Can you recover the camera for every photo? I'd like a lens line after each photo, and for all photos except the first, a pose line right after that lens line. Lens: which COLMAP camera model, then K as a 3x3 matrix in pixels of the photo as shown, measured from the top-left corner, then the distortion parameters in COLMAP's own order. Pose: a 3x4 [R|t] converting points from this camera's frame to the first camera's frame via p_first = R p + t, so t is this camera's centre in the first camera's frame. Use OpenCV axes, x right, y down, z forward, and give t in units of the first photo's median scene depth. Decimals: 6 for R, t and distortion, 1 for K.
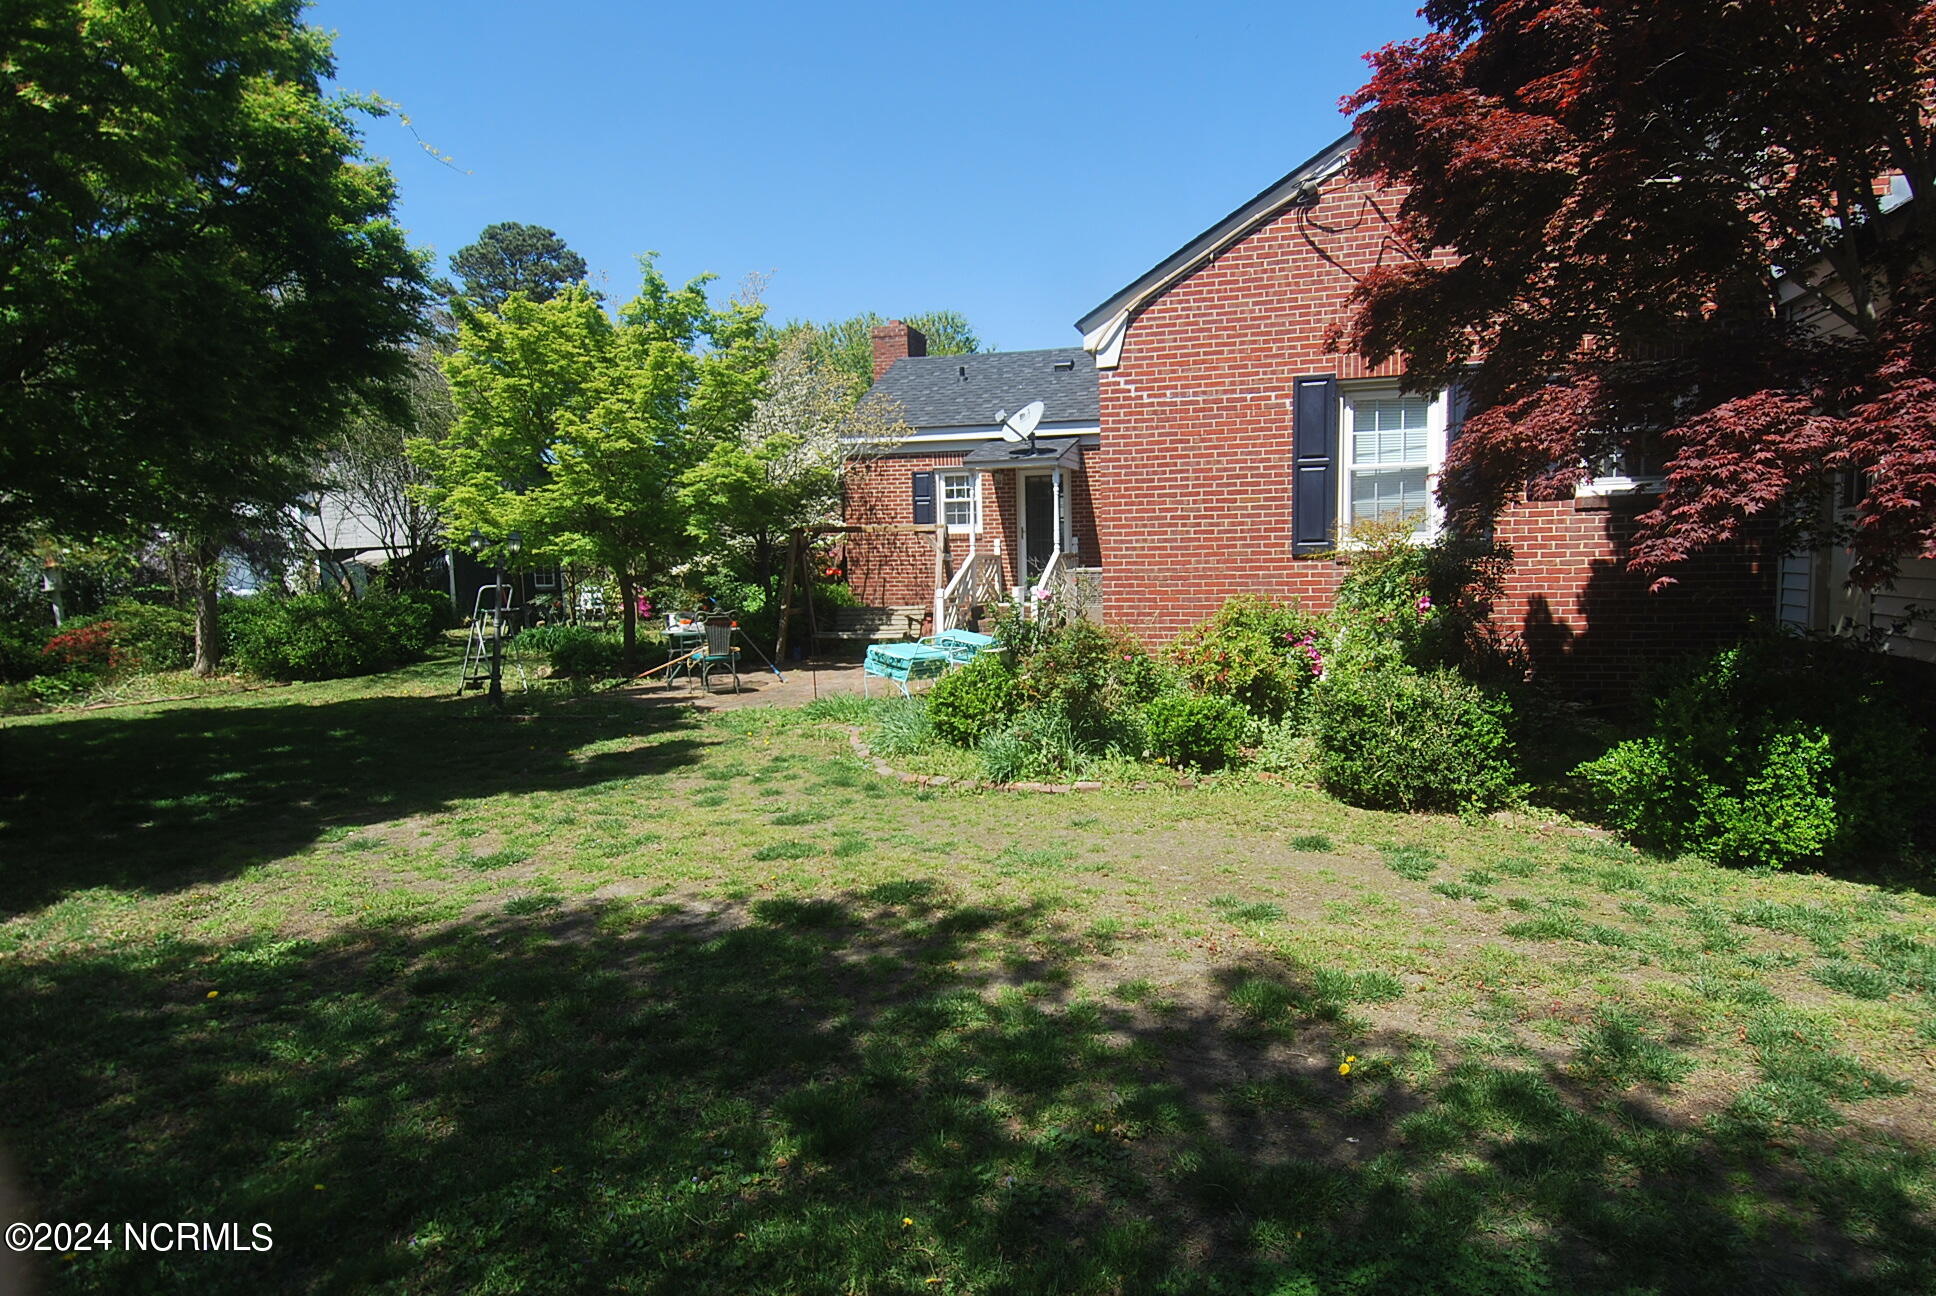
lens RADIAL K [[1032.4, 0, 1031.7], [0, 1032.4, 641.5], [0, 0, 1]] dist [0.056338, -0.058378]
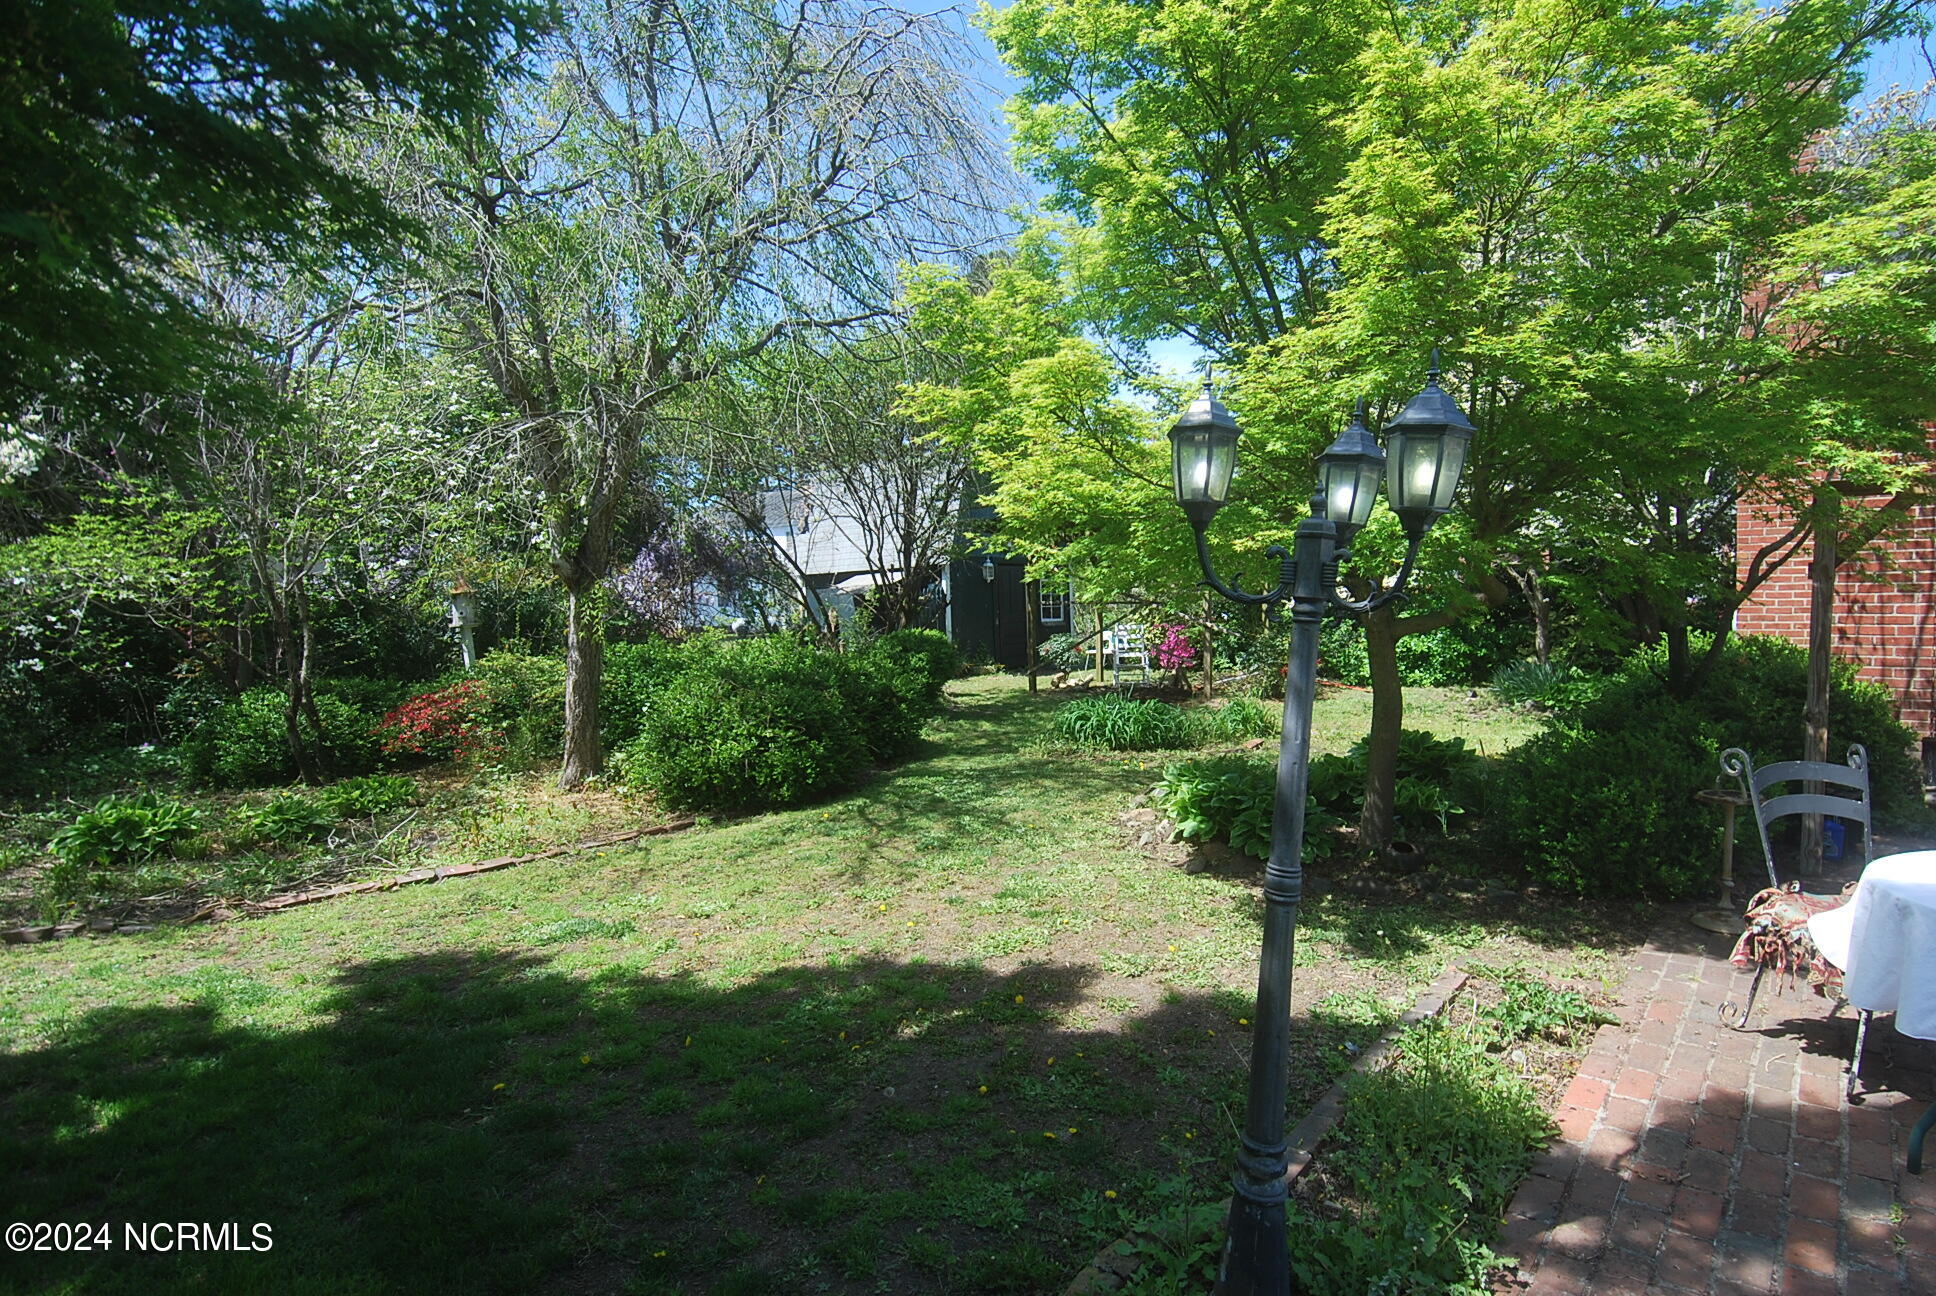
lens RADIAL K [[1010.9, 0, 1048.9], [0, 1010.9, 661.1], [0, 0, 1]] dist [0.041625, -0.050313]
pose [[0.924952, 0.025545, -0.379224, -0.545647], [-0.028301, 0.999598, -0.001693, -0.064844], [0.379029, 0.012298, 0.925303, 0.915573]]
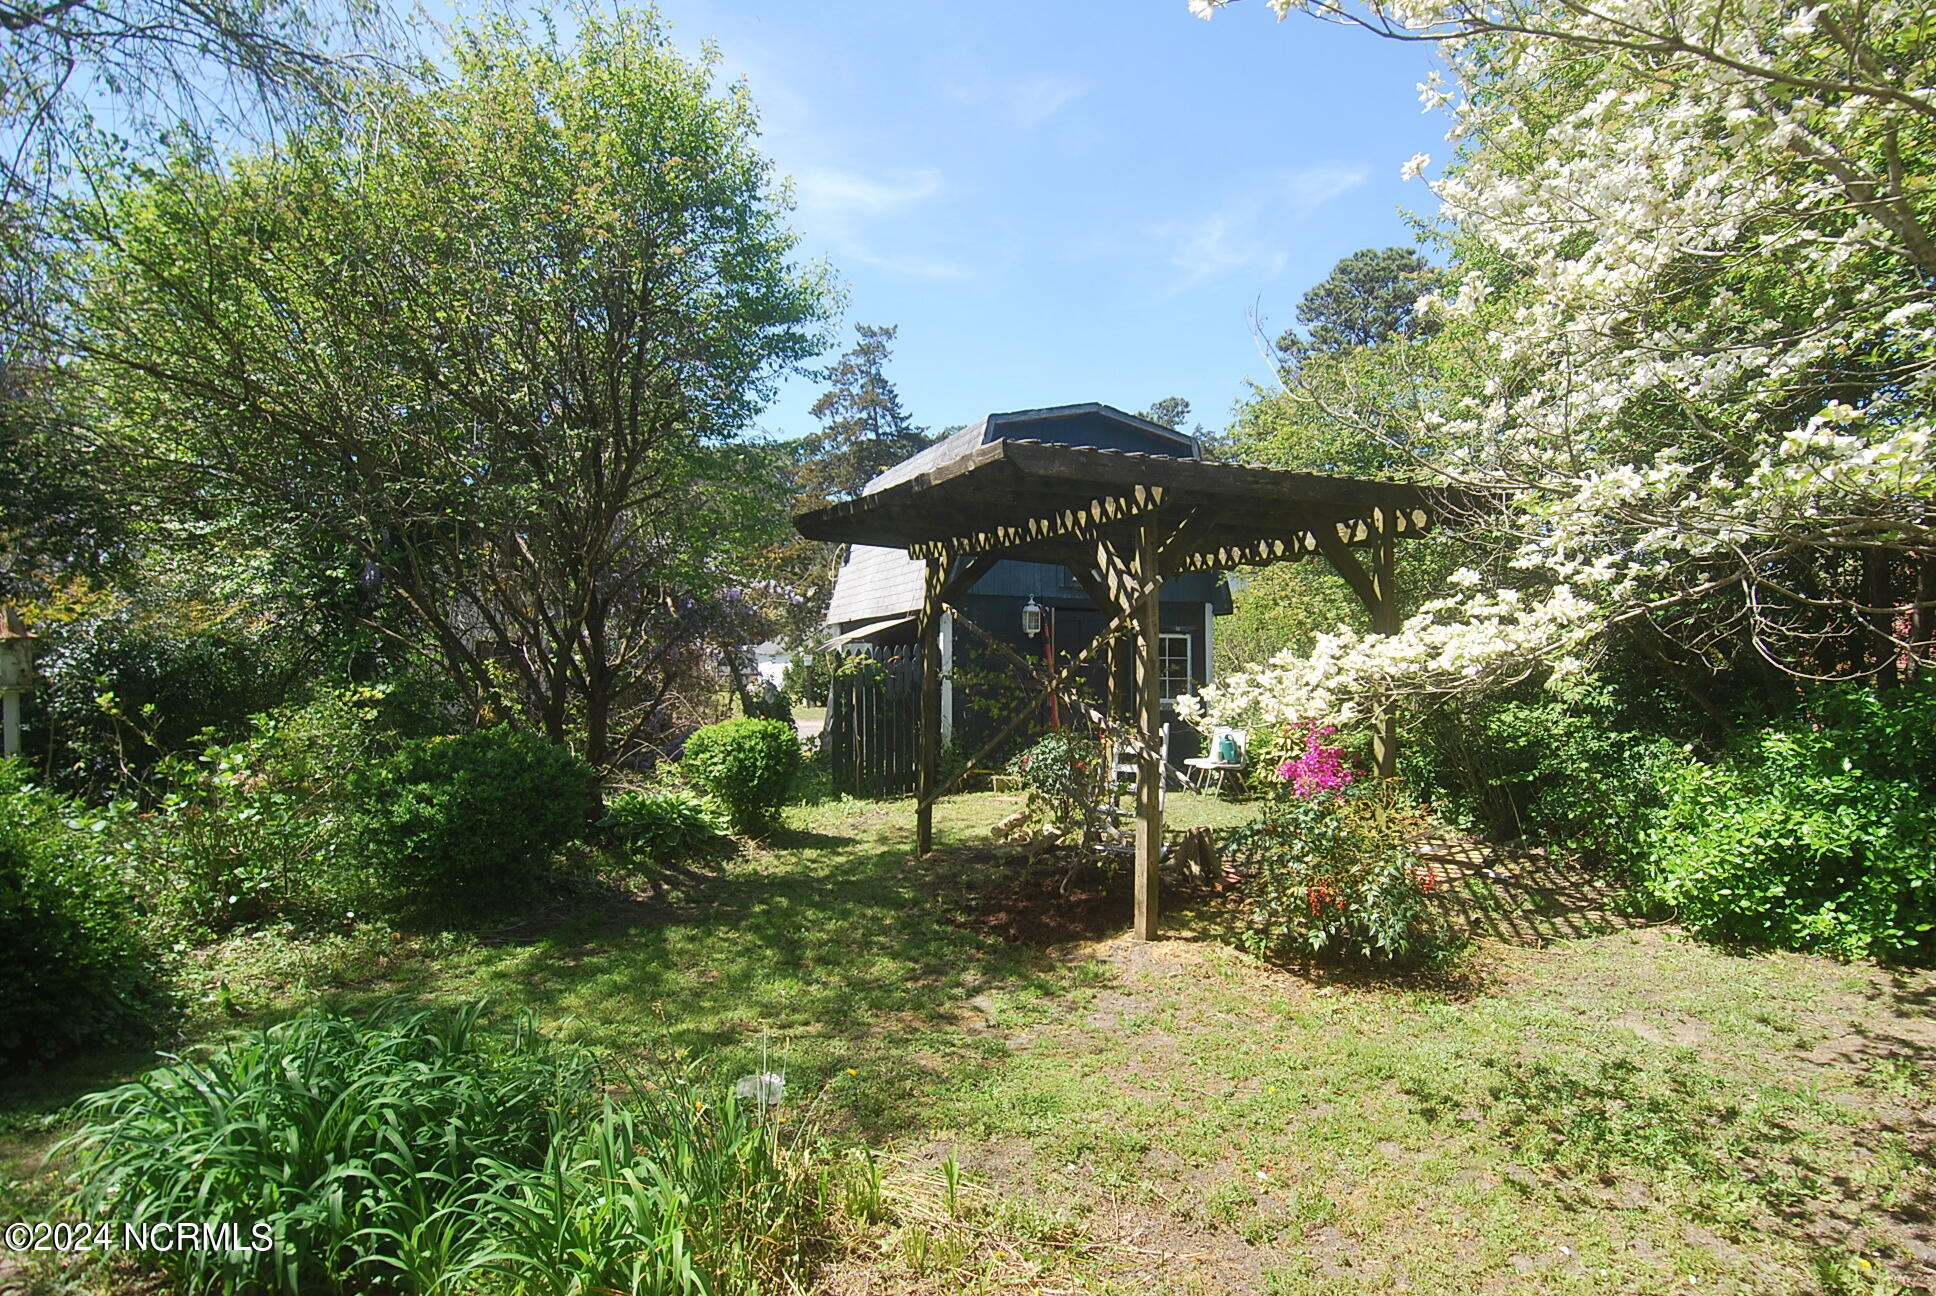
lens RADIAL K [[1032.4, 0, 1031.7], [0, 1032.4, 641.5], [0, 0, 1]] dist [0.056338, -0.058378]
pose [[0.692859, 0.011496, -0.720981, -0.513046], [-0.072859, 0.995872, -0.054138, -0.147289], [0.717383, 0.090039, 0.690836, 1.854751]]
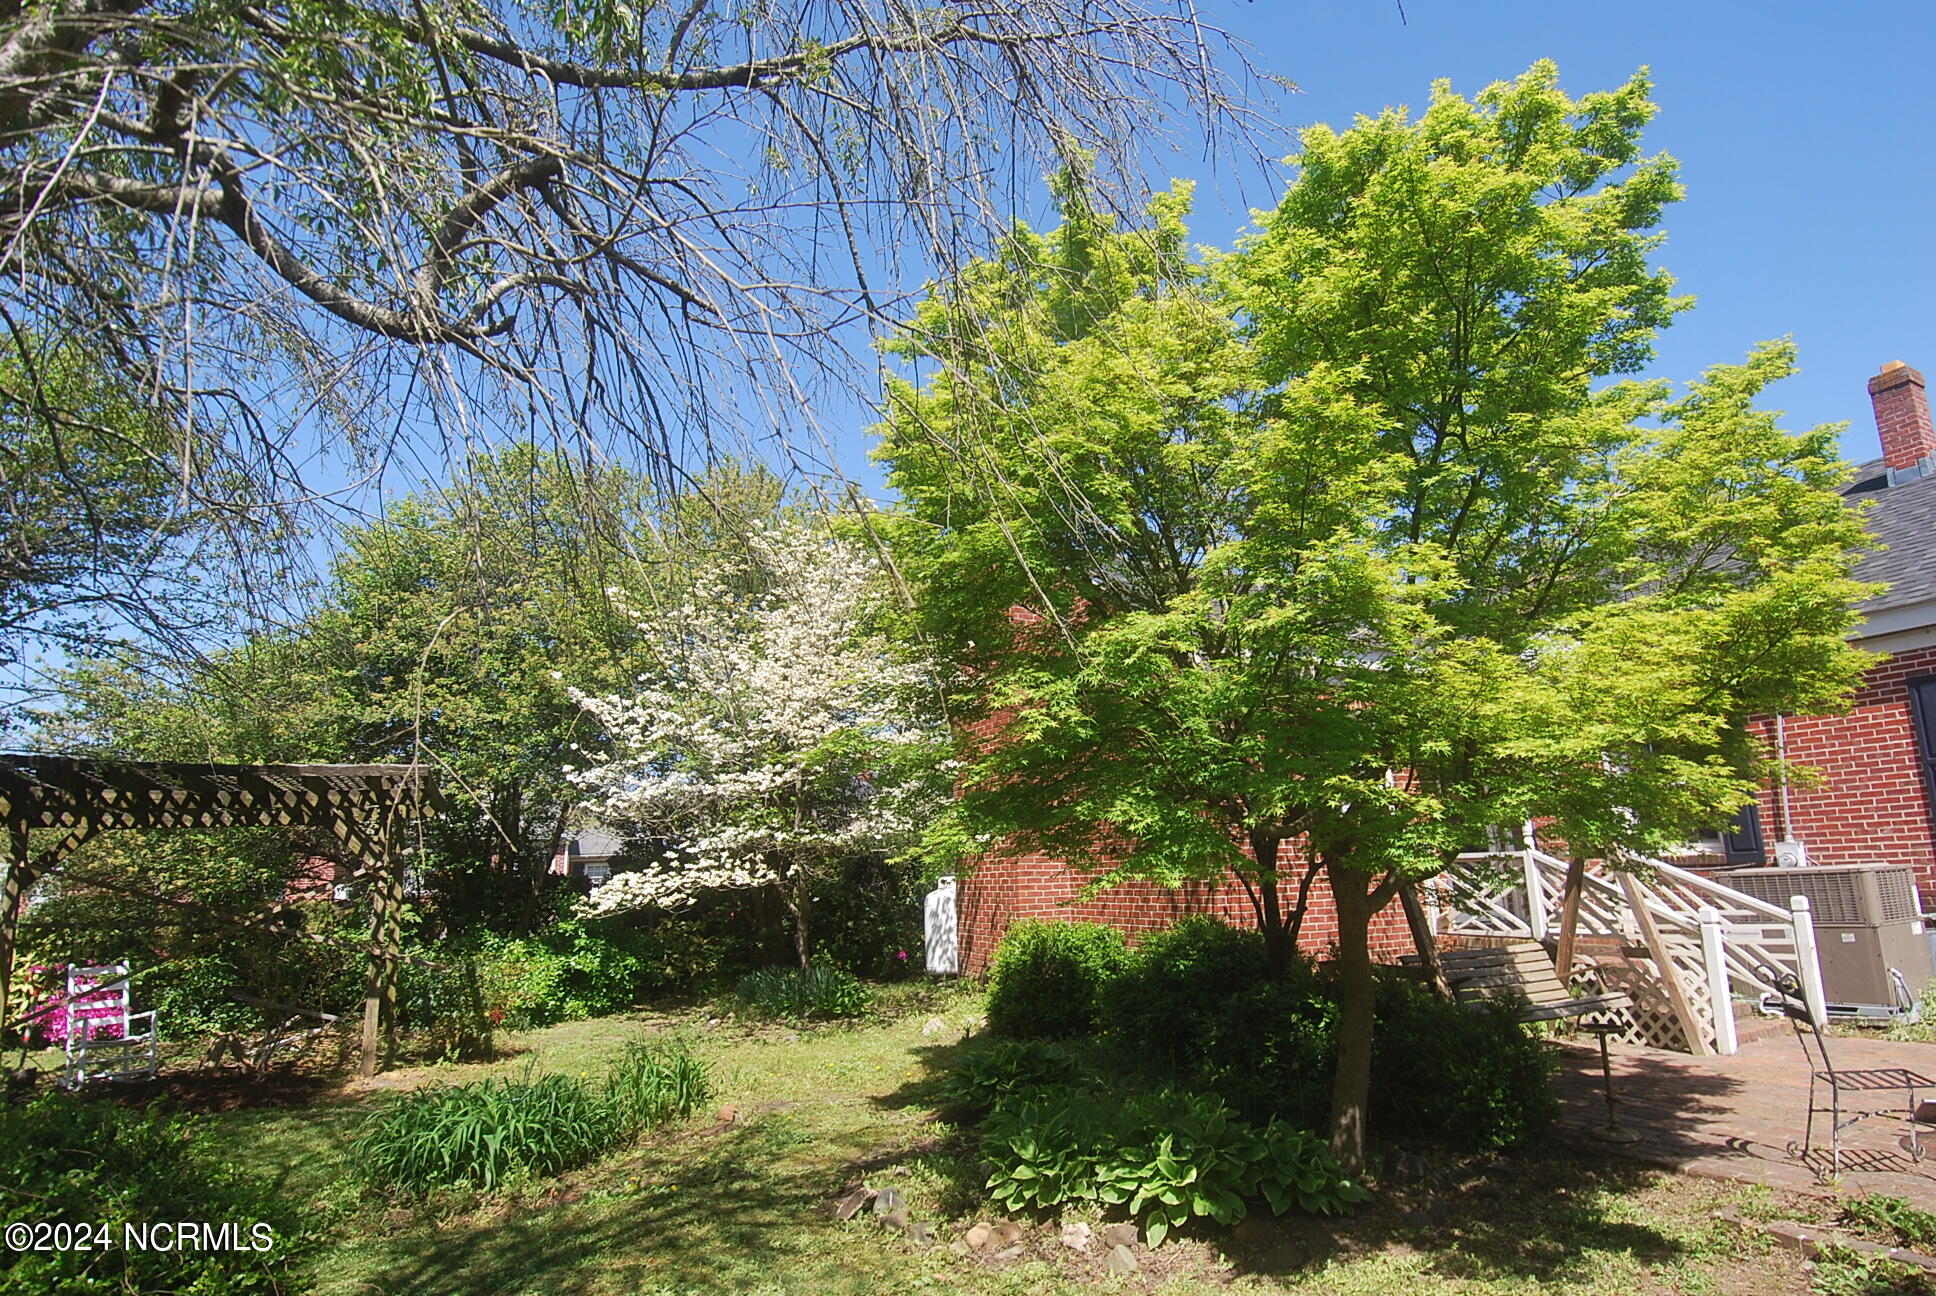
lens RADIAL K [[1015.4, 0, 1041.5], [0, 1015.4, 659.4], [0, 0, 1]] dist [0.036544, -0.045321]
pose [[0.720491, 0.134284, 0.680339, -1.100512], [0.078014, 0.959148, -0.271934, -0.081880], [-0.689062, 0.249002, 0.680581, 1.221923]]
